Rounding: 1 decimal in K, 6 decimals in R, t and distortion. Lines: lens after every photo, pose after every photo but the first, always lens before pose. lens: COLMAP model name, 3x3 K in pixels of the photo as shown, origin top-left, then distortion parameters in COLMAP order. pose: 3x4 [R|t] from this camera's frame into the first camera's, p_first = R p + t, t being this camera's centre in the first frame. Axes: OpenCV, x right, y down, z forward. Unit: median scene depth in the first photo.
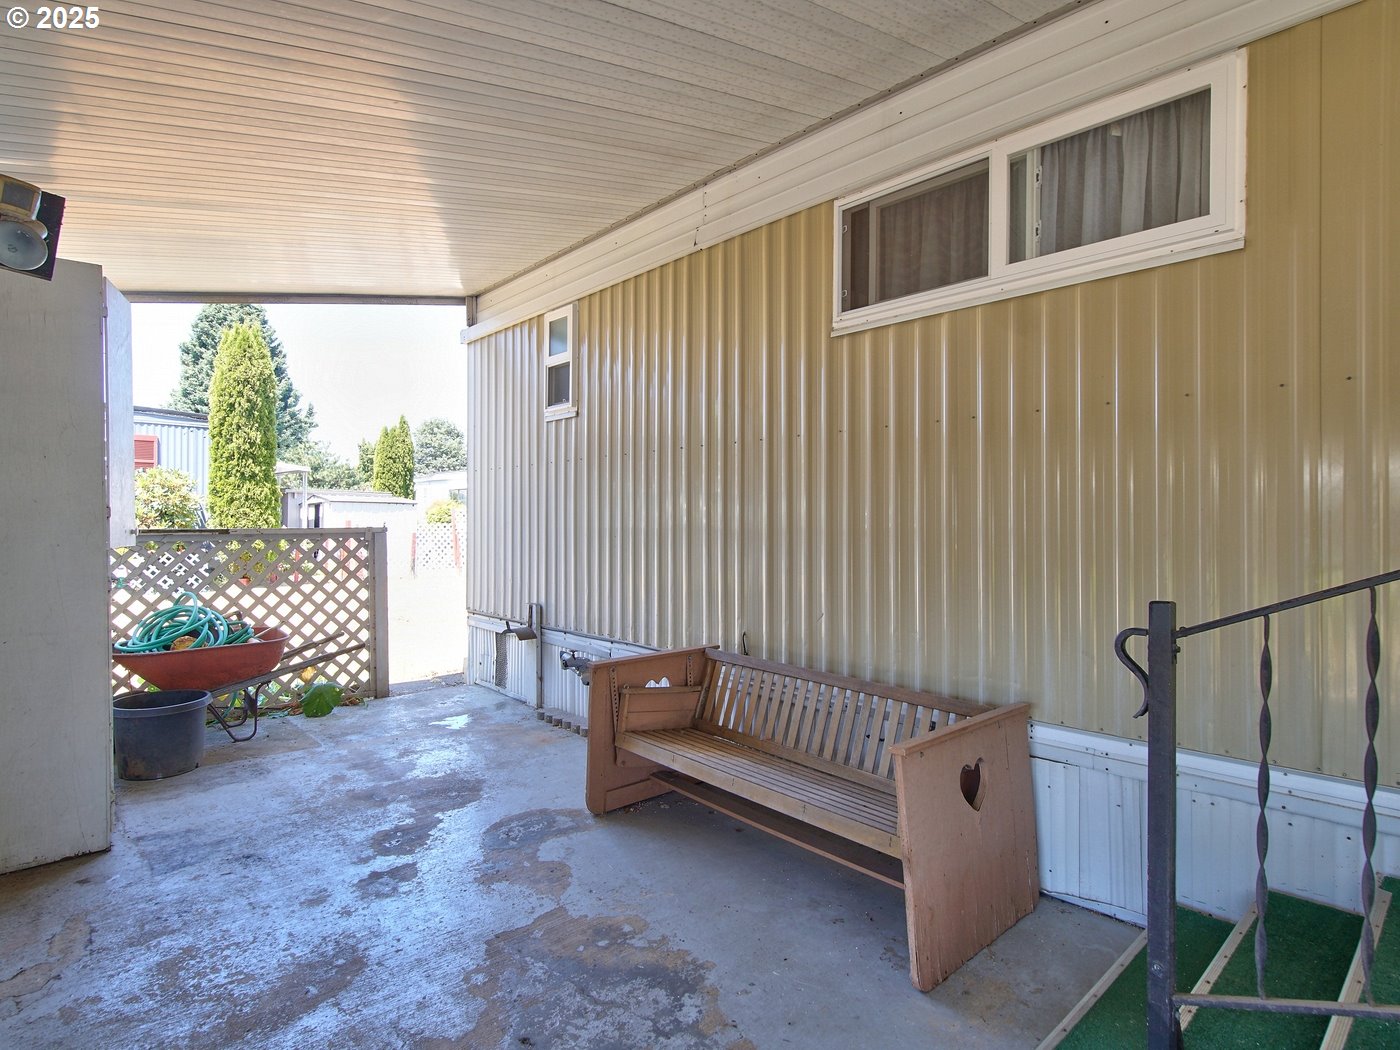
lens RADIAL K [[751.8, 0, 700.0], [0, 751.8, 525.0], [0, 0, 1]] dist [0.000411, 0.000891]
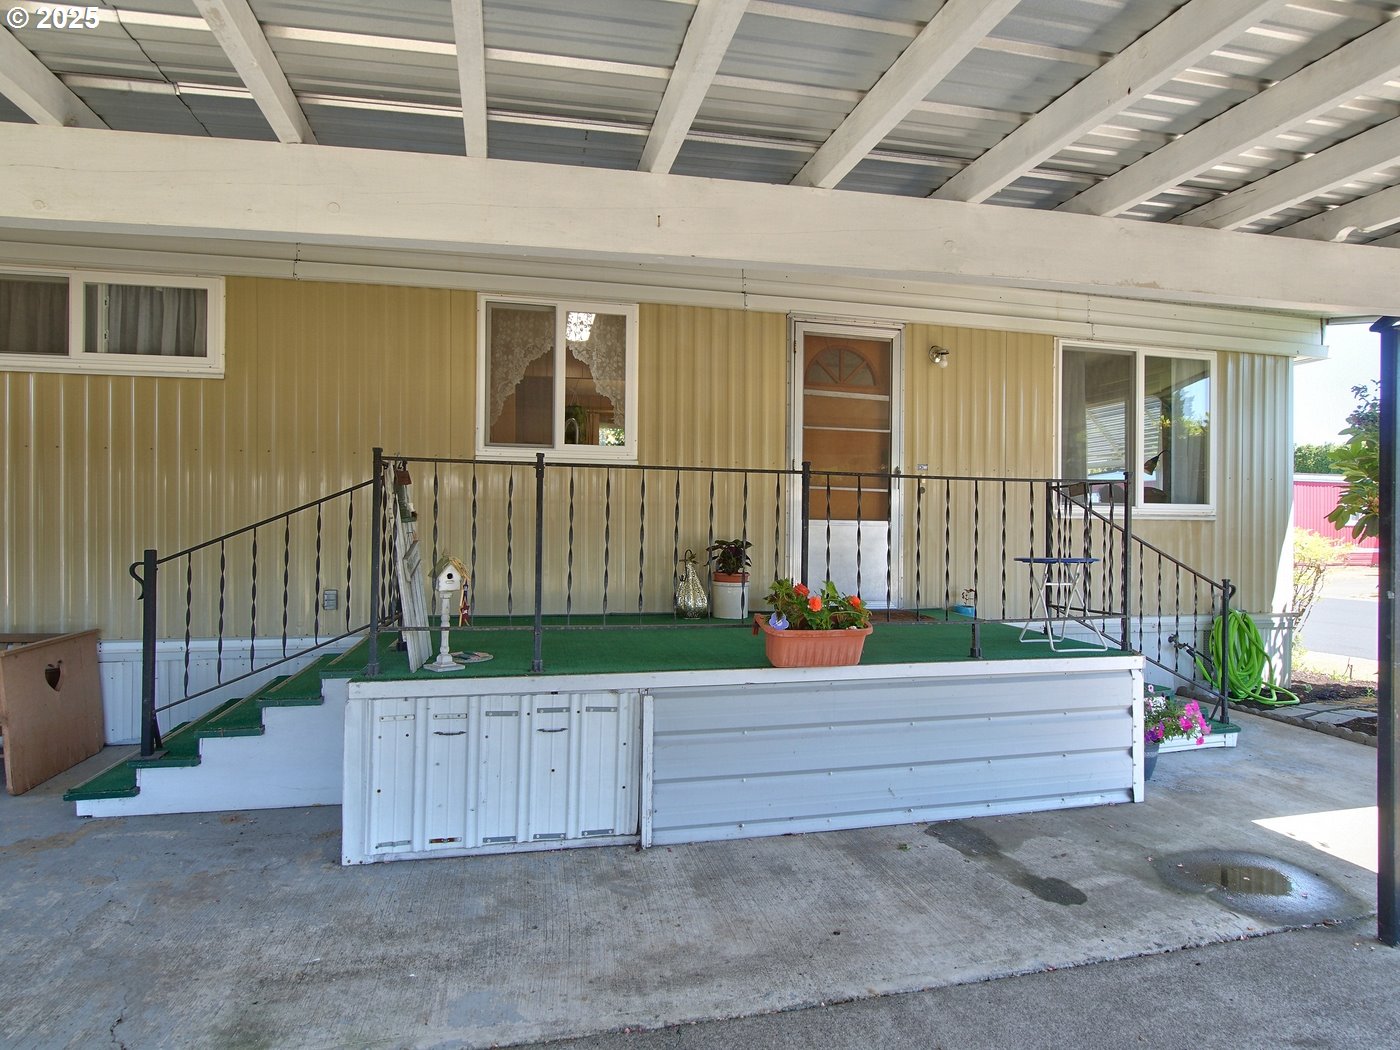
lens RADIAL K [[774.9, 0, 702.1], [0, 774.9, 522.9], [0, 0, 1]] dist [0.000603, 0.001633]
pose [[0.510646, 0.002119, 0.859789, -0.334014], [-0.001673, 0.999998, -0.001471, 0.009490], [-0.859790, -0.000688, 0.510648, -0.969443]]
